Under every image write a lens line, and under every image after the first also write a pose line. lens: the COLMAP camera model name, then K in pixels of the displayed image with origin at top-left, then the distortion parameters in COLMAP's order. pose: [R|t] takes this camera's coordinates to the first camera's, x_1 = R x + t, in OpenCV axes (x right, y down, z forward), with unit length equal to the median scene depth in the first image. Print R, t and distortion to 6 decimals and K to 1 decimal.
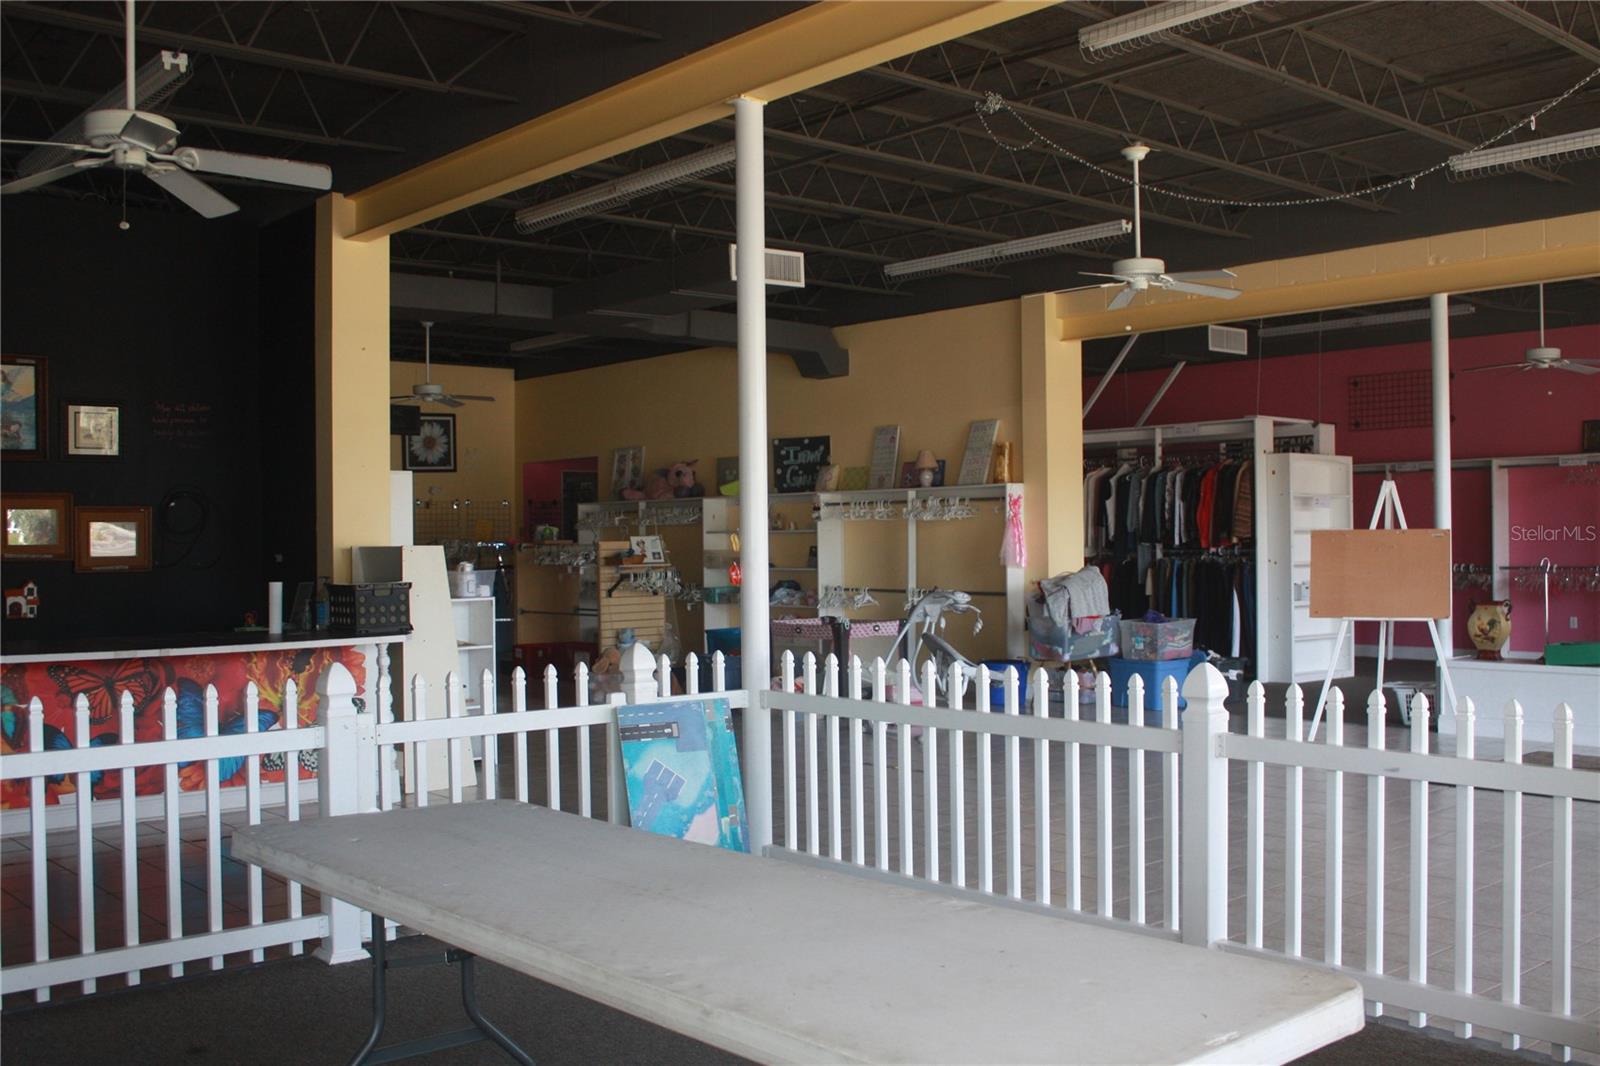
lens RADIAL K [[1547.4, 0, 800.0], [0, 1547.4, 533.0], [0, 0, 1]] dist [-0.063256, 0.020614]
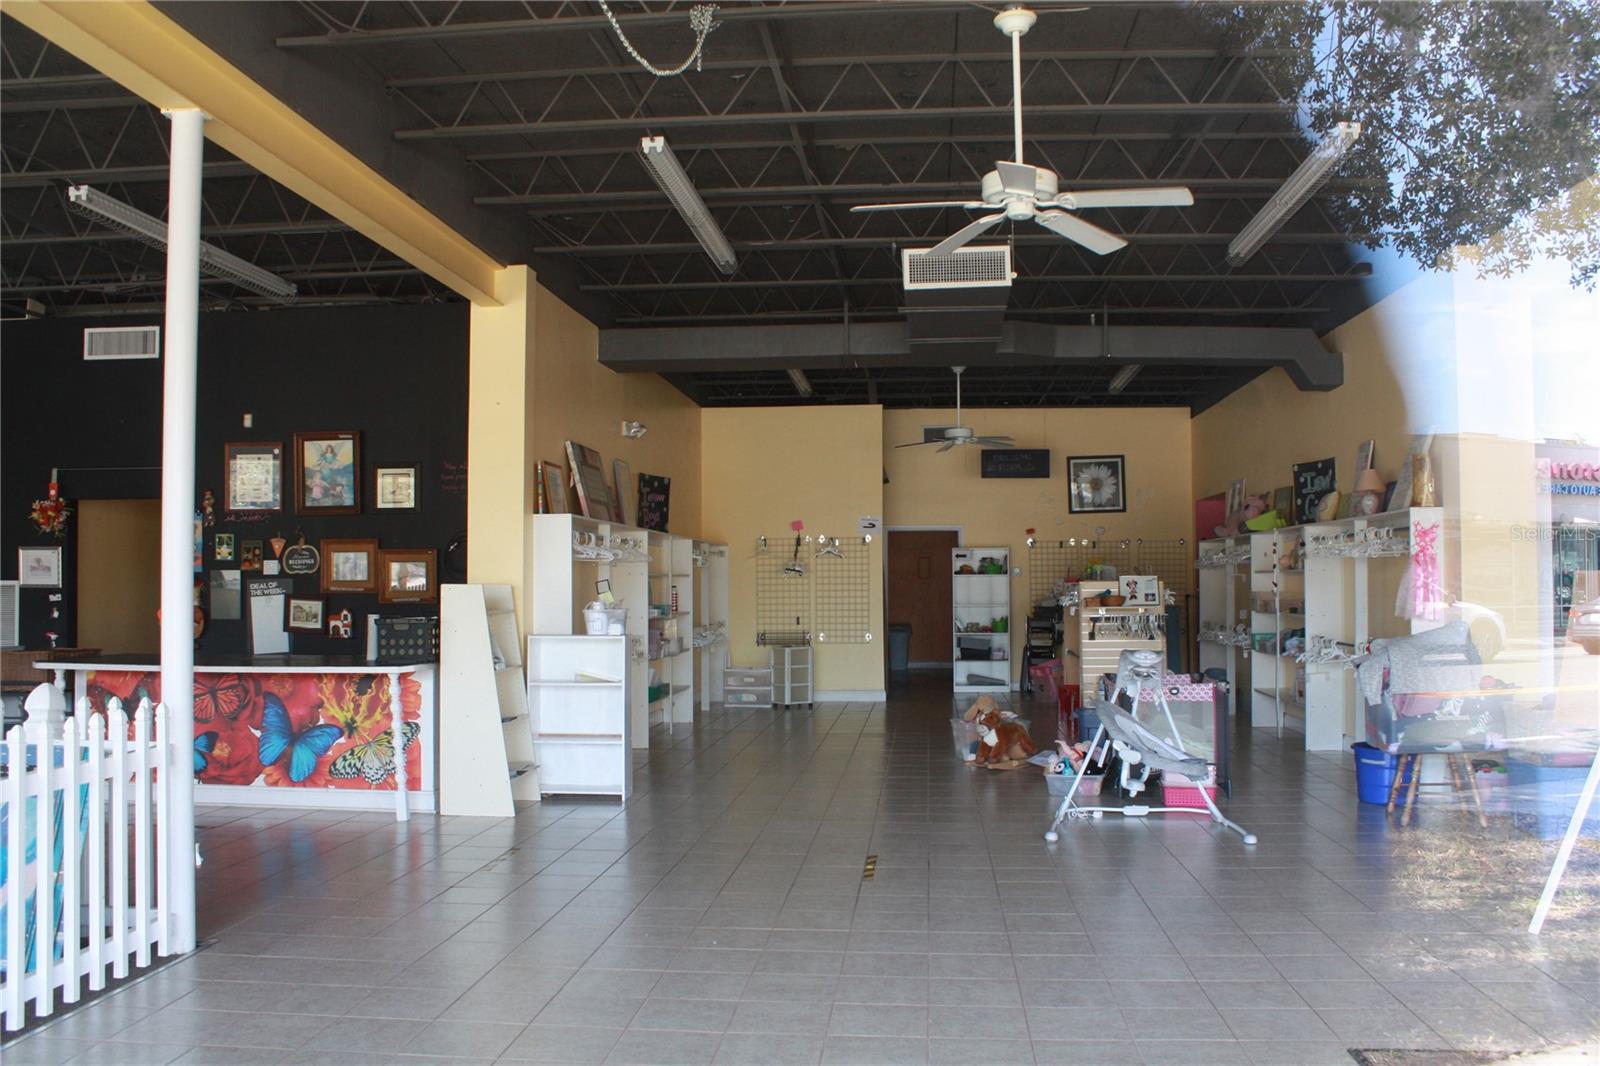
lens RADIAL K [[1333.2, 0, 803.1], [0, 1333.2, 557.9], [0, 0, 1]] dist [-0.102669, 0.003453]
pose [[0.702161, -0.003714, -0.712009, 0.528670], [-0.002617, 0.999966, -0.007797, -0.003233], [0.712013, 0.007338, 0.702128, 0.484612]]
